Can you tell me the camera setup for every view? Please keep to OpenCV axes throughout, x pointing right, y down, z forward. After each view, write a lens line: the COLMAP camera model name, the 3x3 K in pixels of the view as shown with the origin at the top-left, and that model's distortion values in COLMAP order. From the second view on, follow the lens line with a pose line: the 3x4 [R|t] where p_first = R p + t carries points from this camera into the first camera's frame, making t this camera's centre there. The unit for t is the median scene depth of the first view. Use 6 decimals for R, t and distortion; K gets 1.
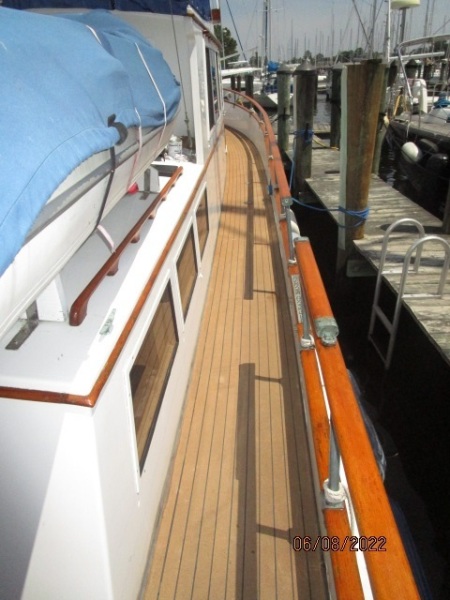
lens RADIAL K [[426.4, 0, 225.0], [0, 426.4, 300.0], [0, 0, 1]] dist [-0.020384, -0.003473]
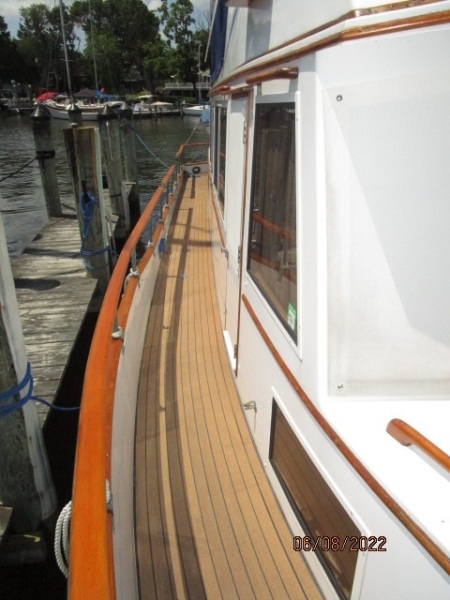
lens RADIAL K [[426.4, 0, 225.0], [0, 426.4, 300.0], [0, 0, 1]] dist [-0.020384, -0.003473]
pose [[-0.994941, 0.064892, -0.076686, 0.049029], [-0.021874, 0.605109, 0.795842, -0.992976], [0.098047, 0.793494, -0.600628, 1.749856]]
